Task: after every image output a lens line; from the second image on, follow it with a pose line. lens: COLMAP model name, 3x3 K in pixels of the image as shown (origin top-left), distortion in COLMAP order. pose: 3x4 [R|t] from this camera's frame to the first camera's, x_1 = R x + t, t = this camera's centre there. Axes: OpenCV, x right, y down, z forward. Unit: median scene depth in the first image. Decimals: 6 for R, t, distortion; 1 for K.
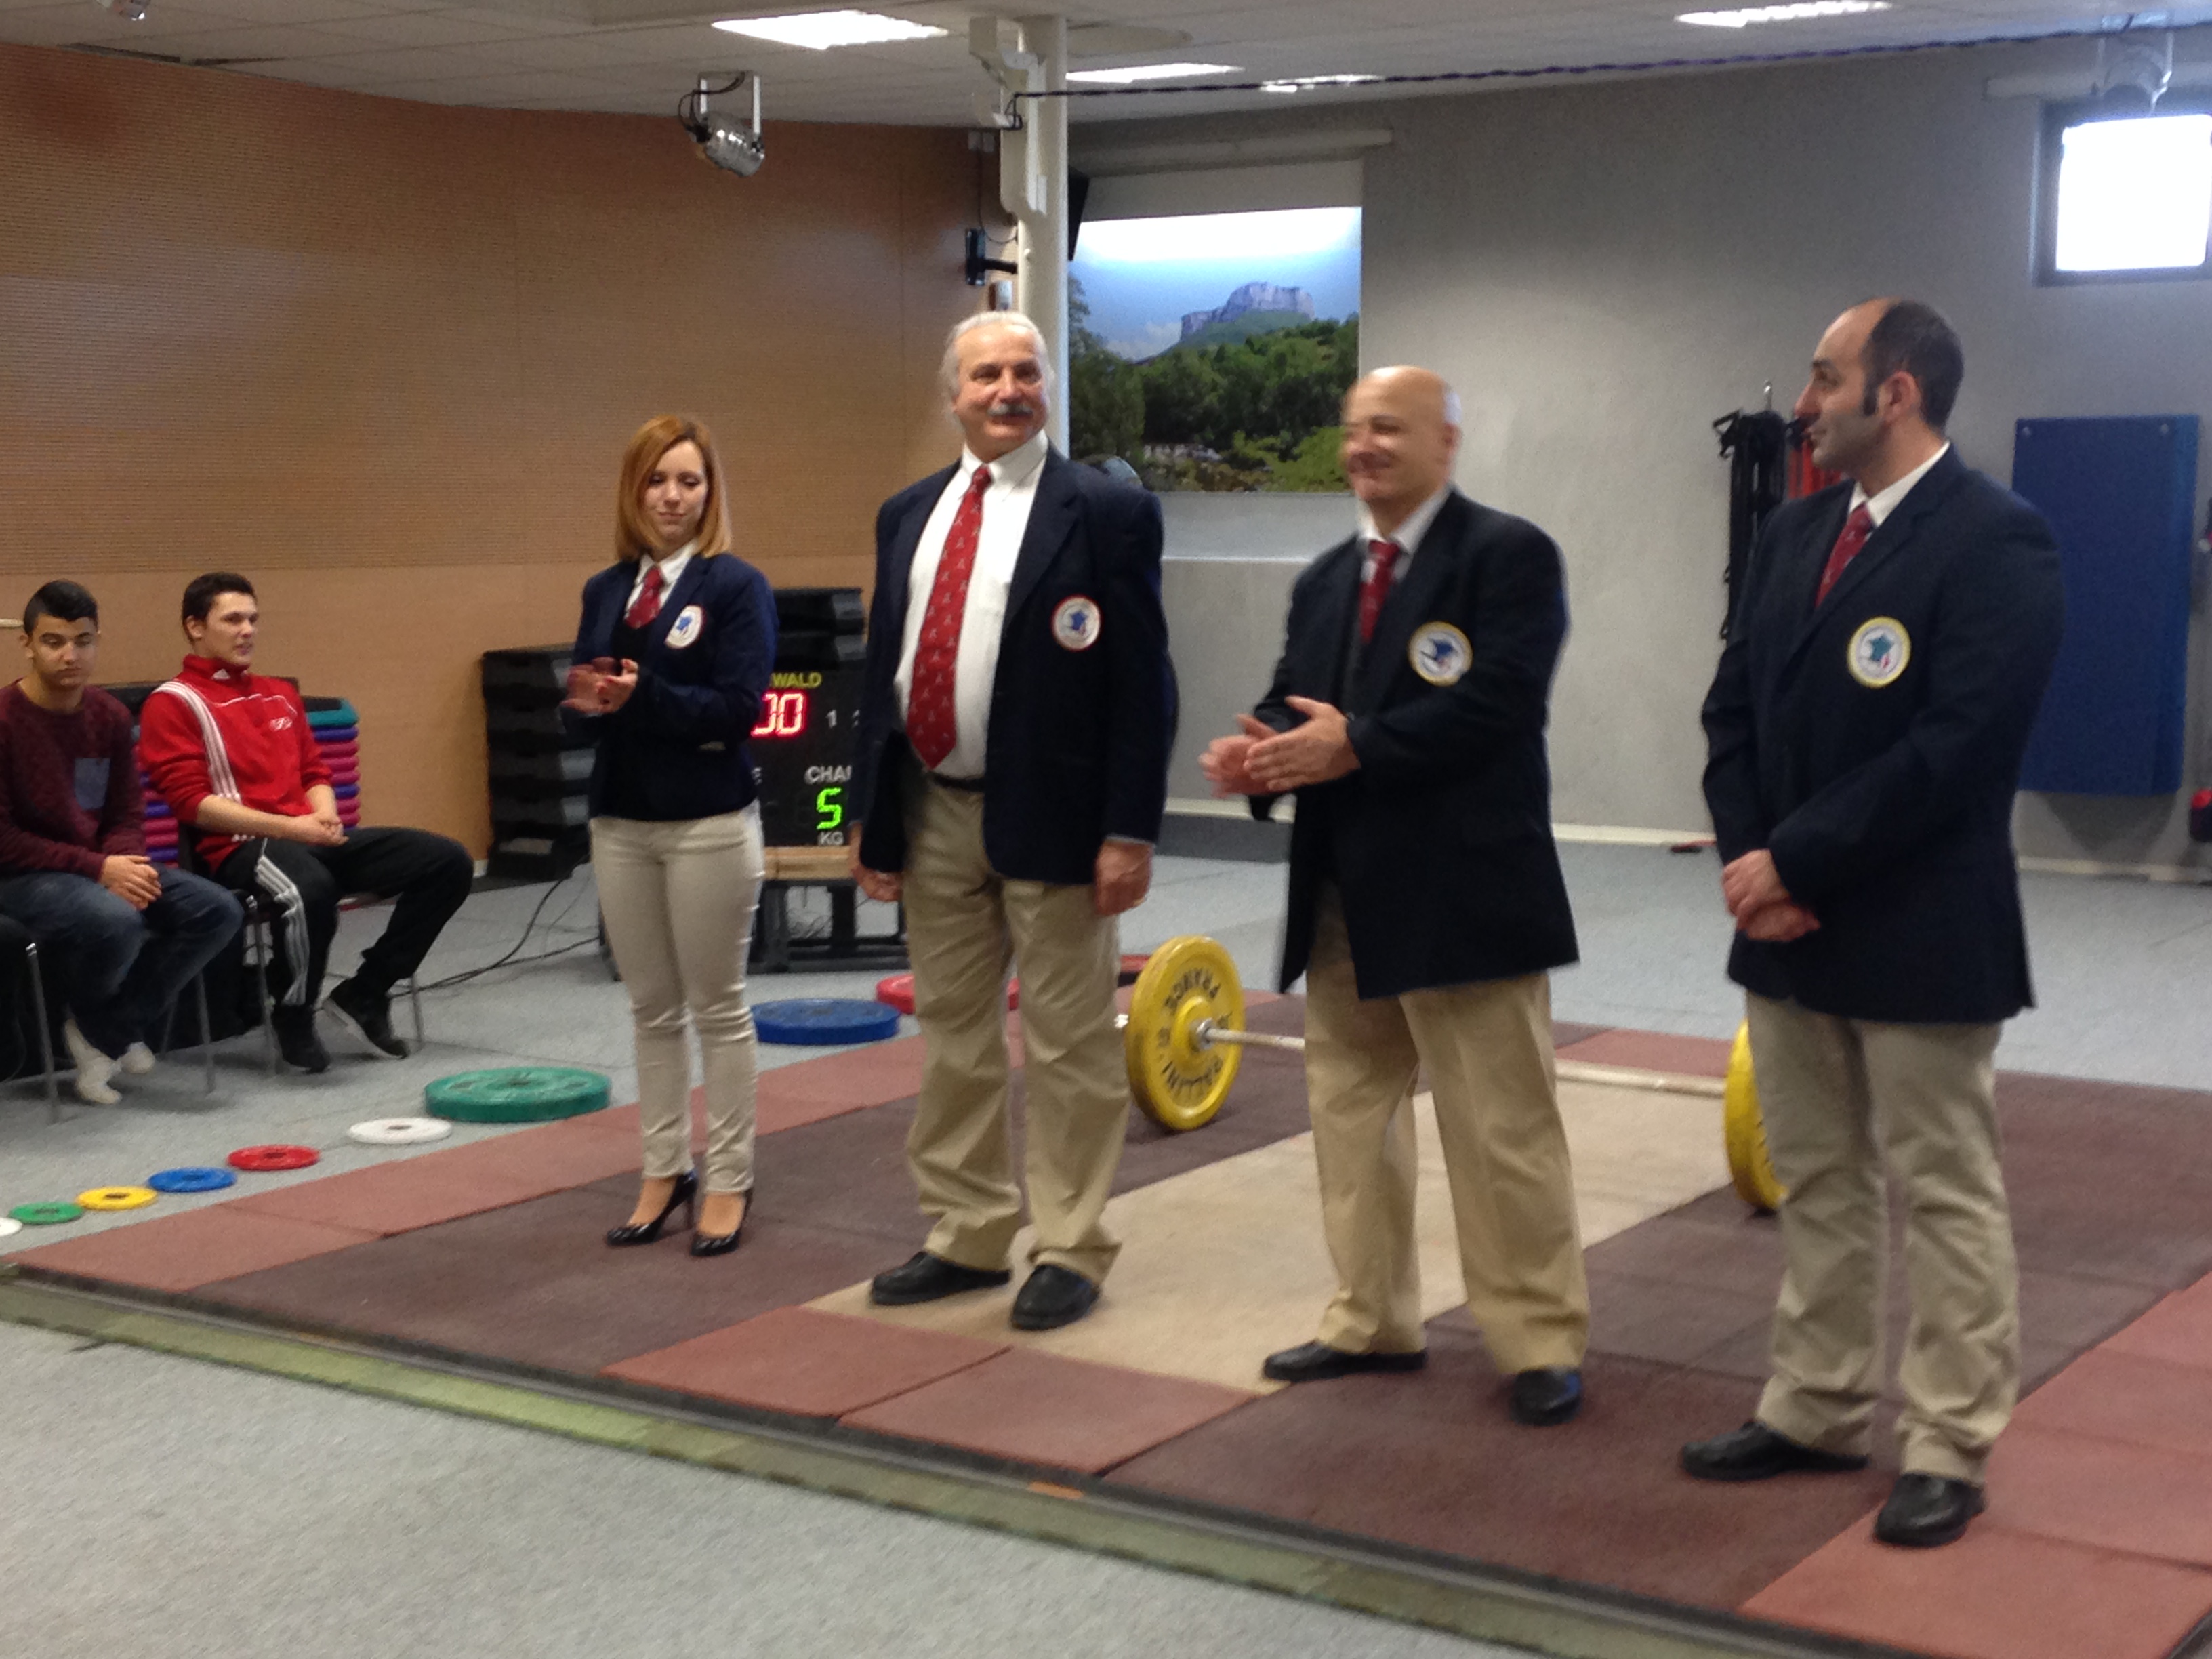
lens RADIAL K [[3138.5, 0, 1139.1], [0, 3138.5, 850.3], [0, 0, 1]] dist [0.089558, 0.000000]
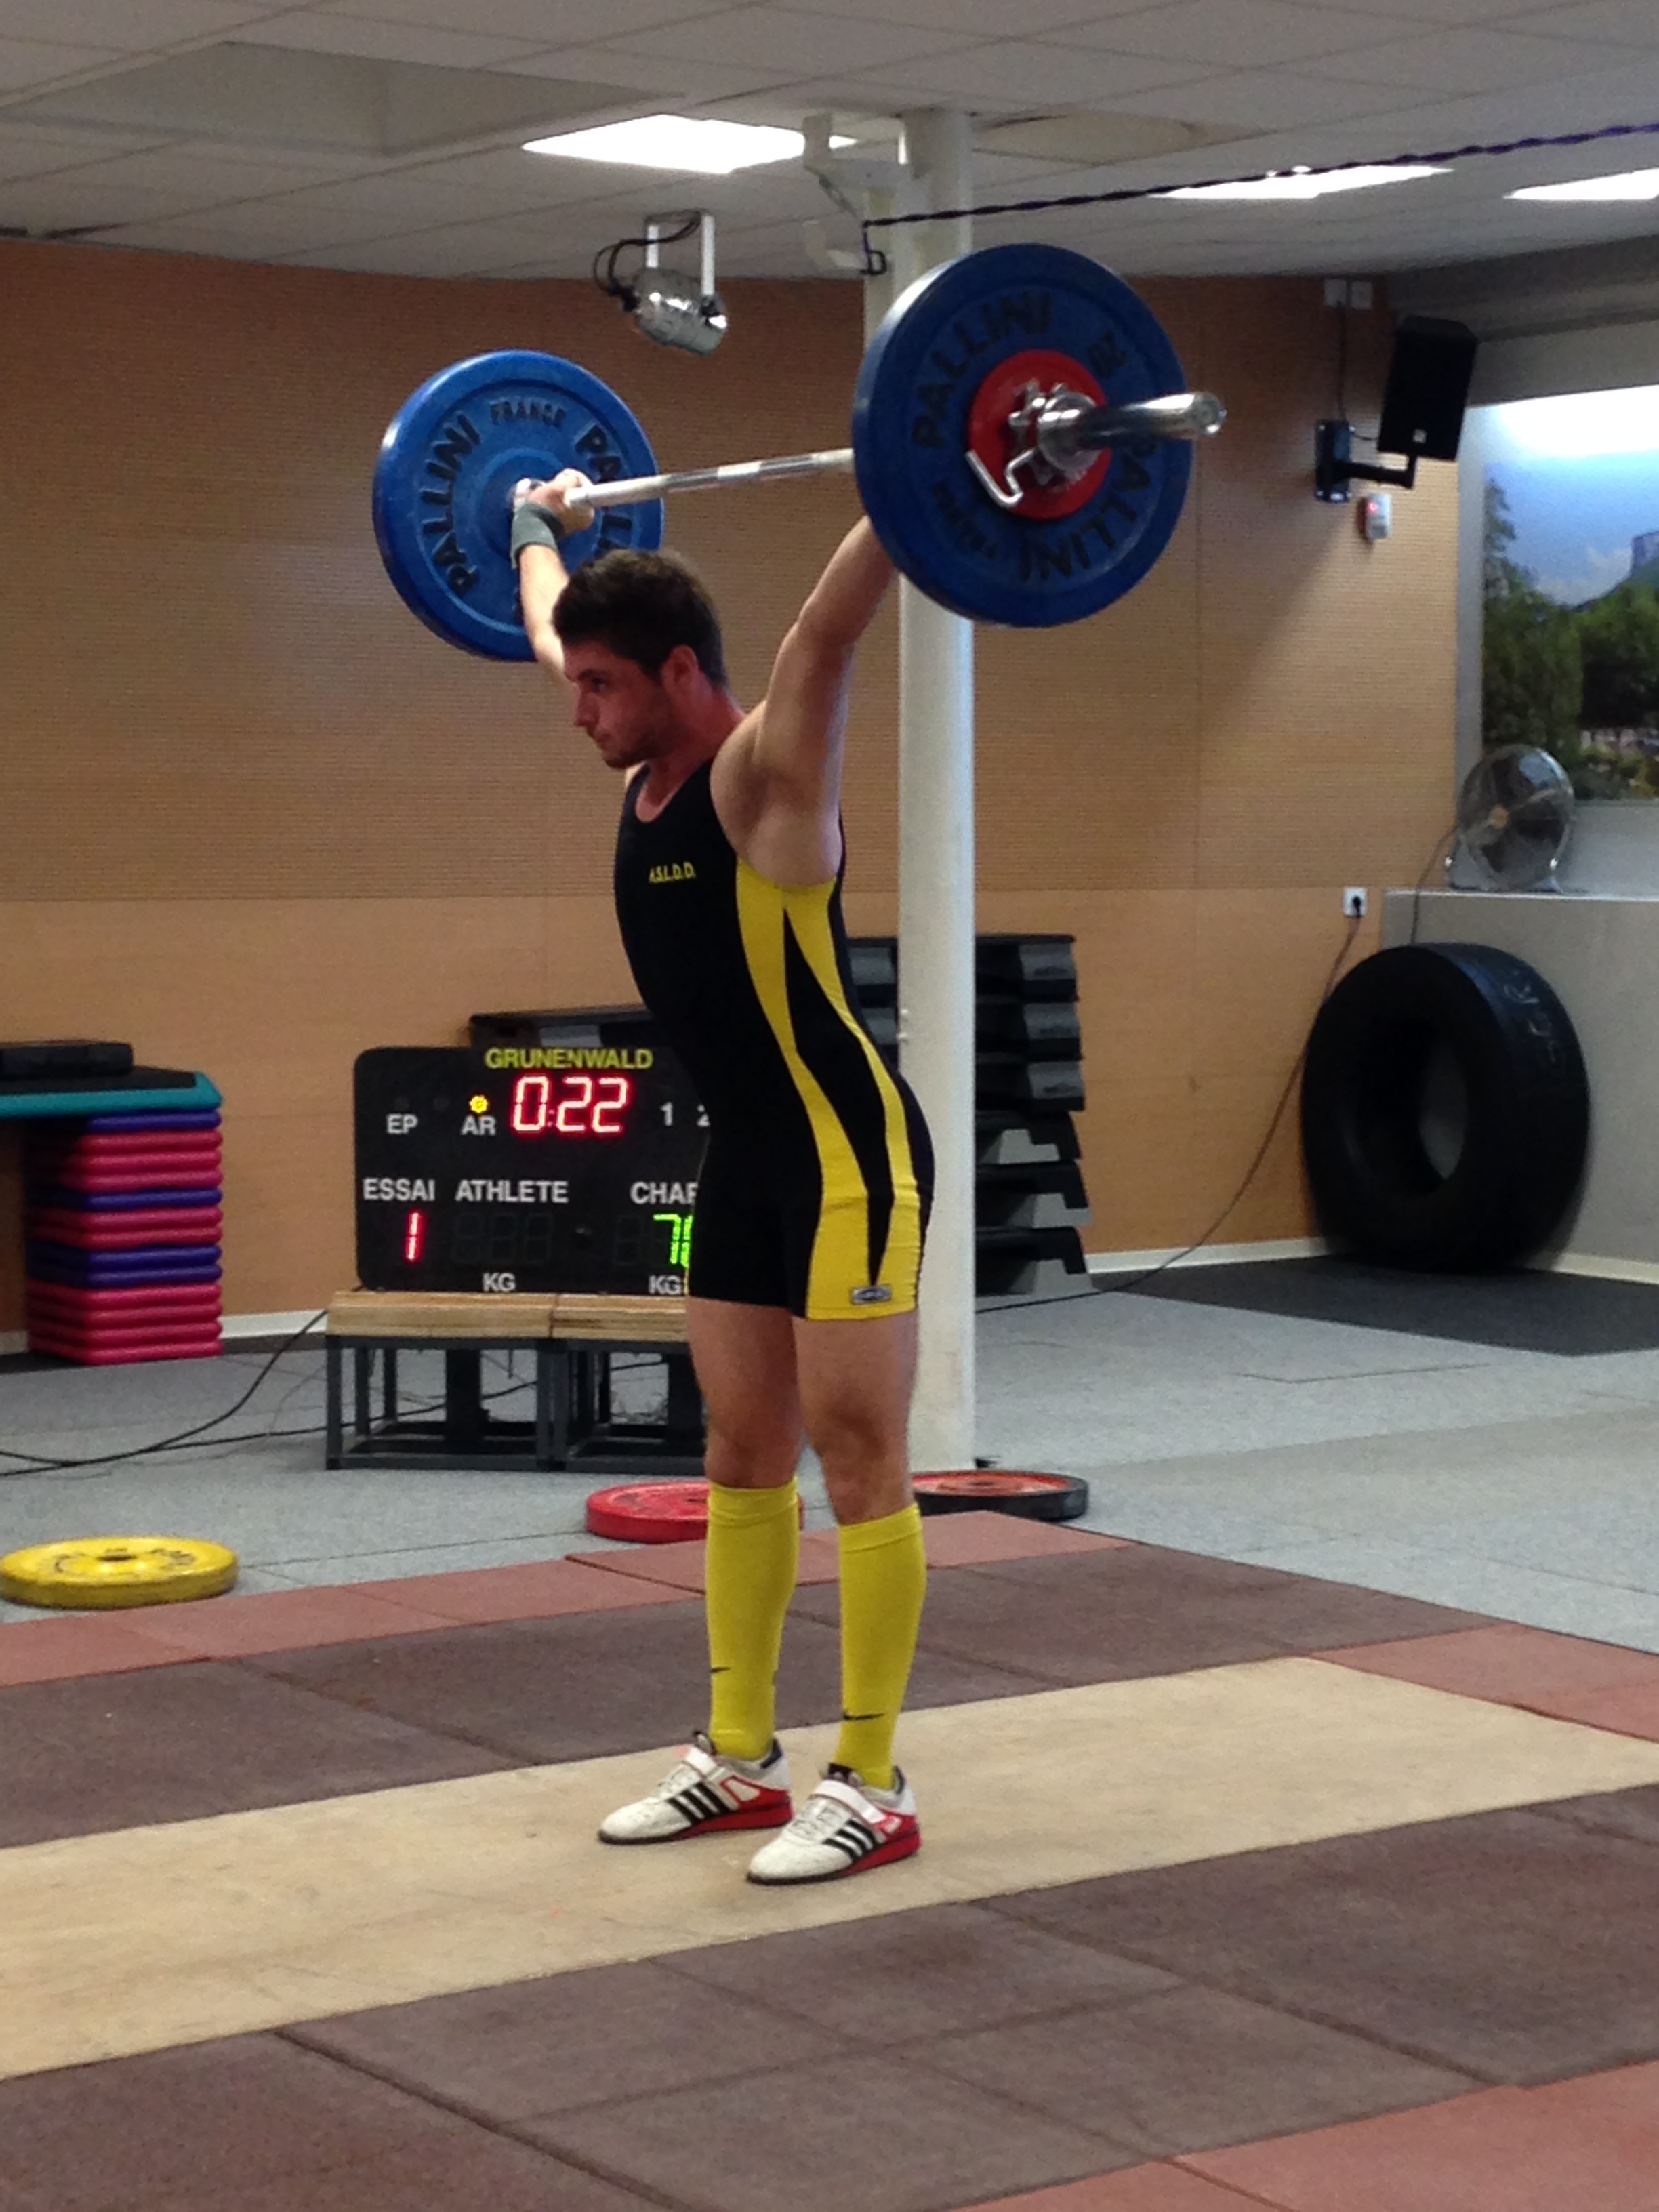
lens RADIAL K [[4433.2, 0, 774.8], [0, 4433.2, 1122.6], [0, 0, 1]] dist [0.168619, 0.000000]
pose [[0.936289, 0.026830, -0.350204, 0.183297], [-0.042075, 0.998466, -0.035993, -0.003454], [0.348701, 0.048434, 0.935982, 0.051603]]
